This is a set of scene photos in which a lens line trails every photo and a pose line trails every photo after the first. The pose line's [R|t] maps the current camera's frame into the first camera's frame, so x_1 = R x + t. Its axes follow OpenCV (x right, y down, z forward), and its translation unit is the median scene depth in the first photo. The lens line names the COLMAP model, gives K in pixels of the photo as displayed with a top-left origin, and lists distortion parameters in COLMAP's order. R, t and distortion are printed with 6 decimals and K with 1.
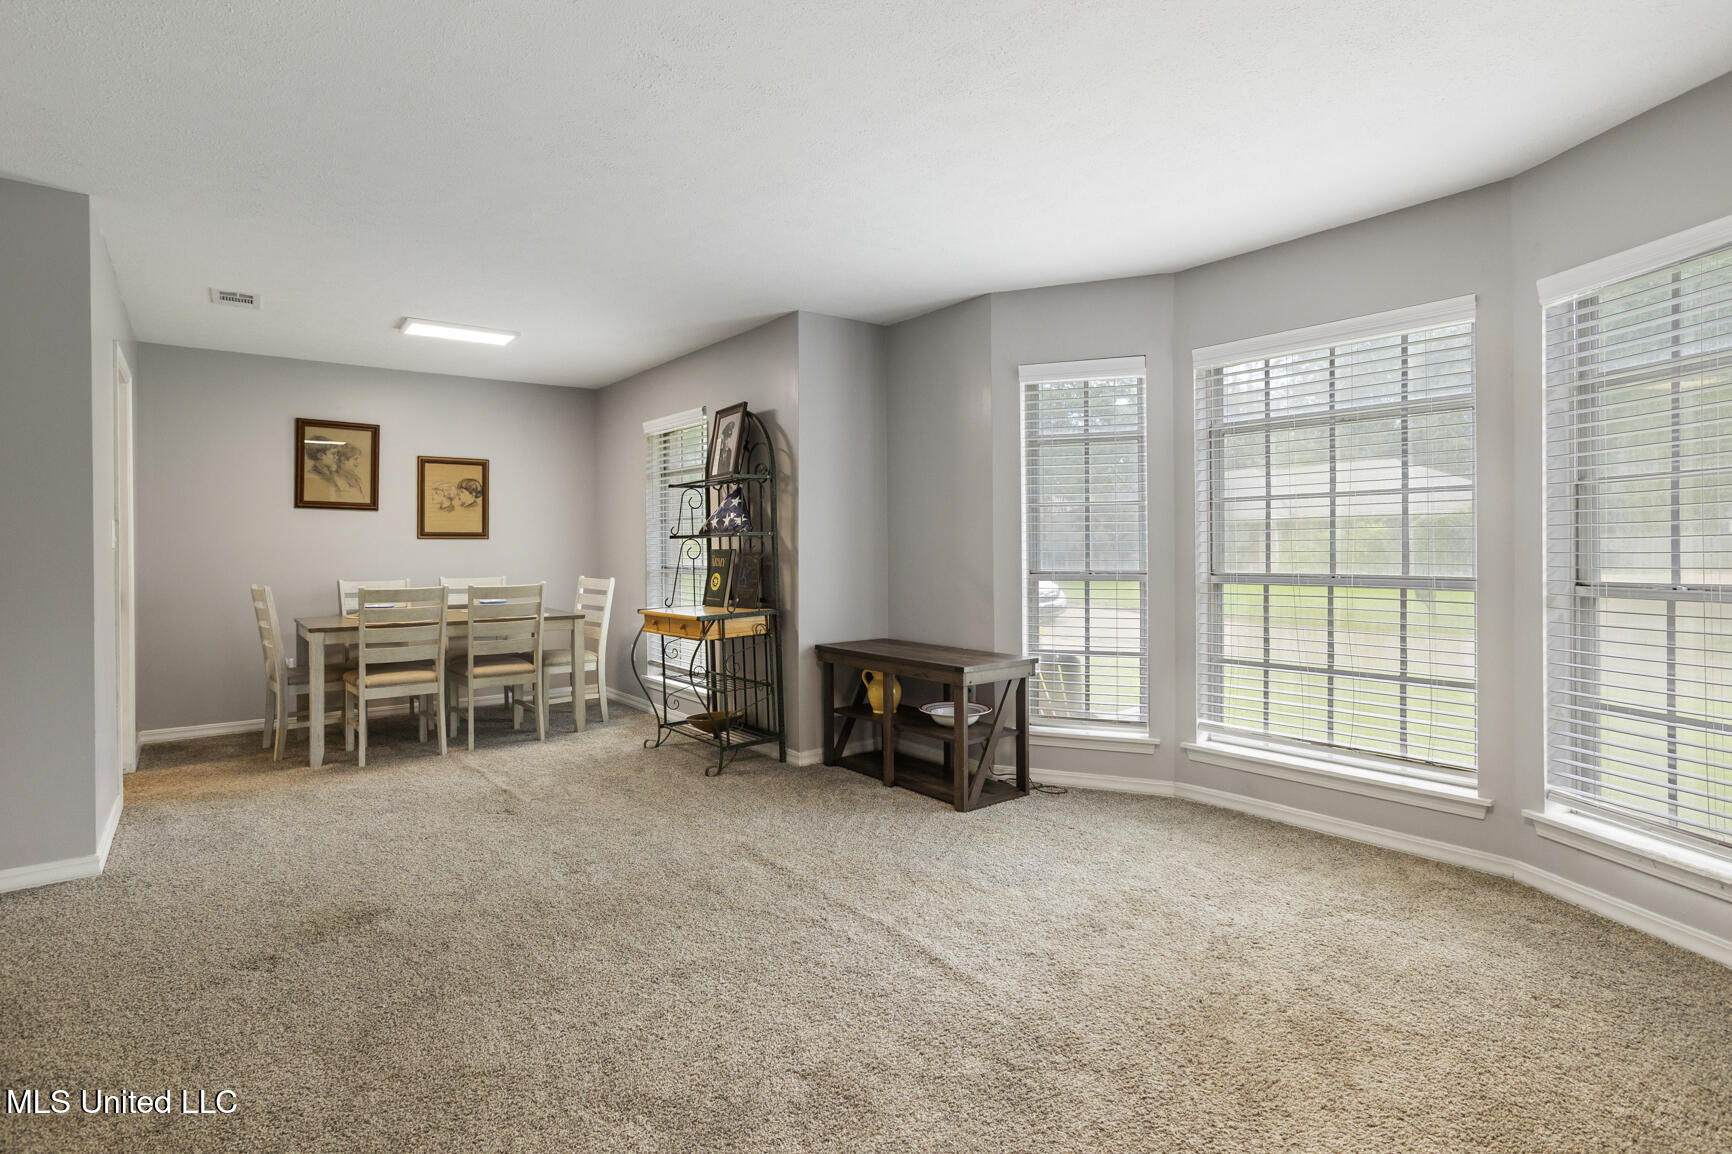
lens RADIAL K [[865.0, 0, 855.2], [0, 865.0, 548.2], [0, 0, 1]] dist [-0.061076, 0.033423]
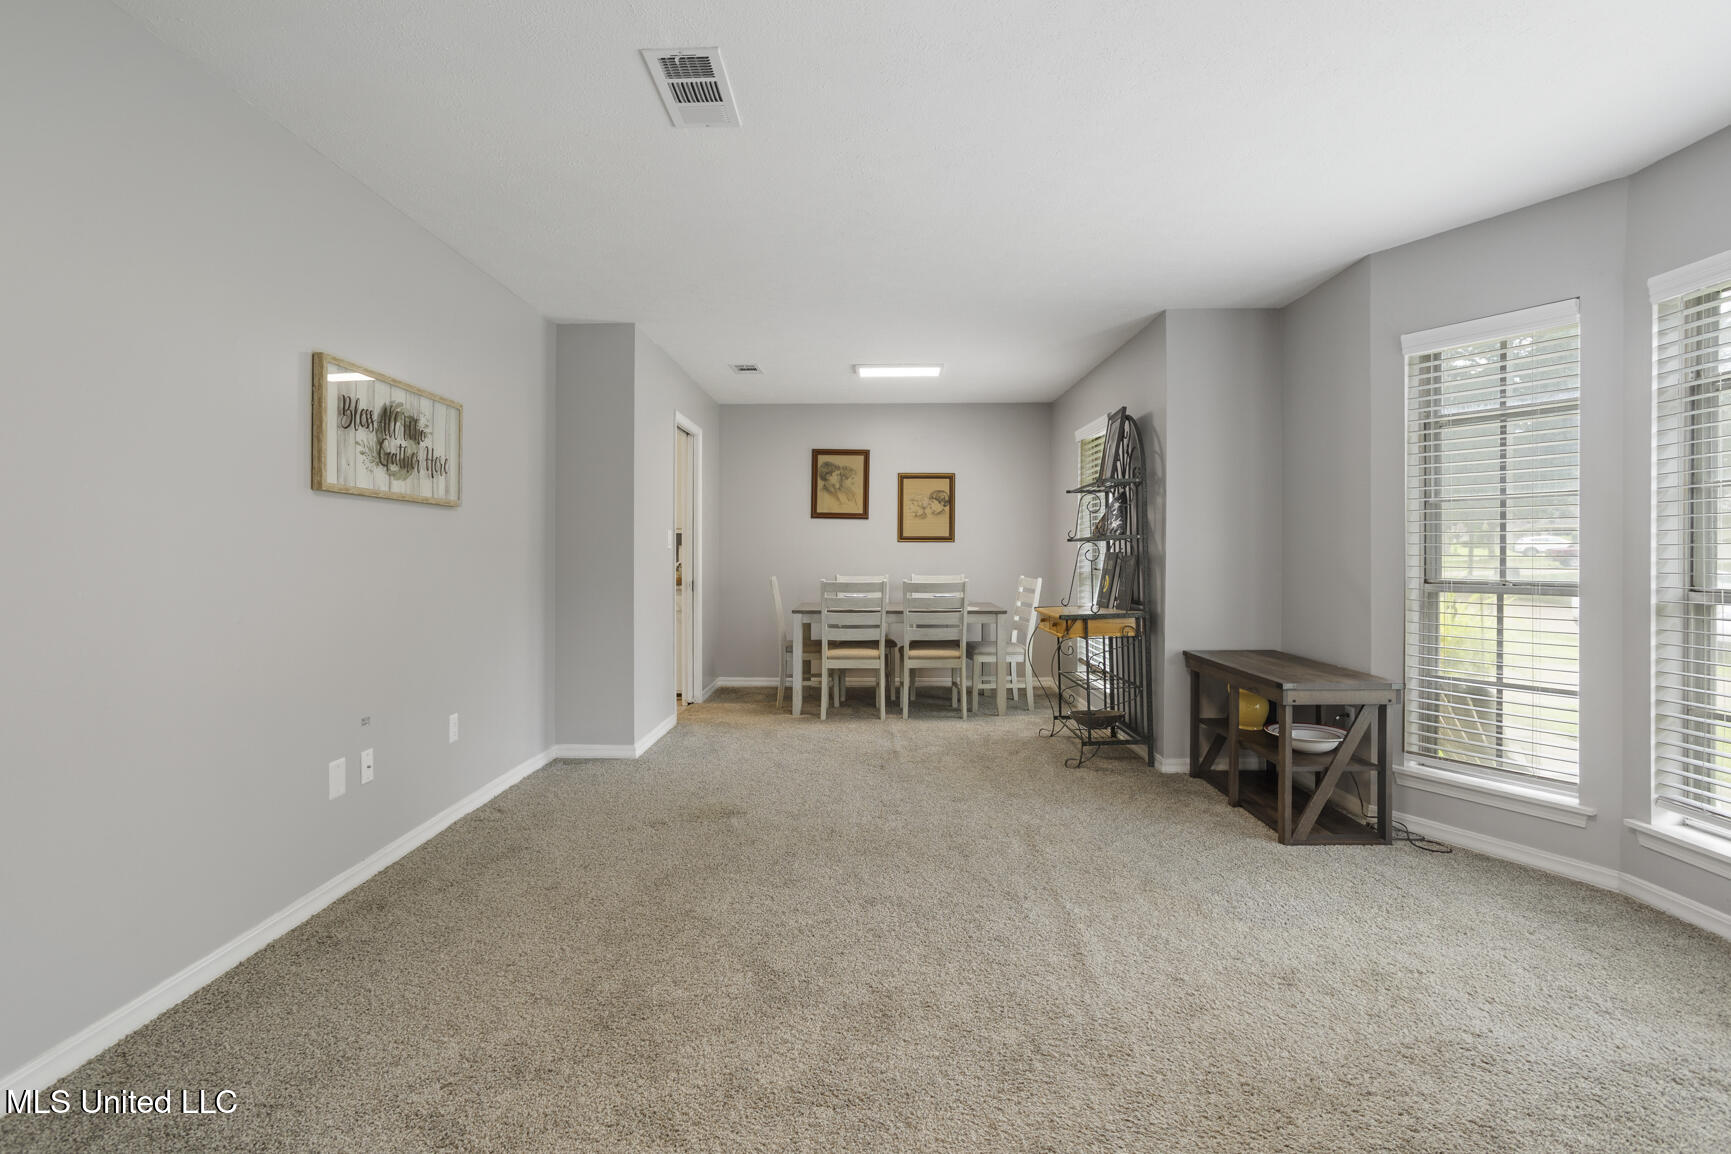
lens RADIAL K [[864.5, 0, 854.7], [0, 864.5, 548.2], [0, 0, 1]] dist [-0.061076, 0.033423]
pose [[0.773929, 0.003197, -0.633264, 0.275946], [-0.005762, 0.999981, -0.001994, 0.000806], [0.633246, 0.005193, 0.773933, 0.021849]]
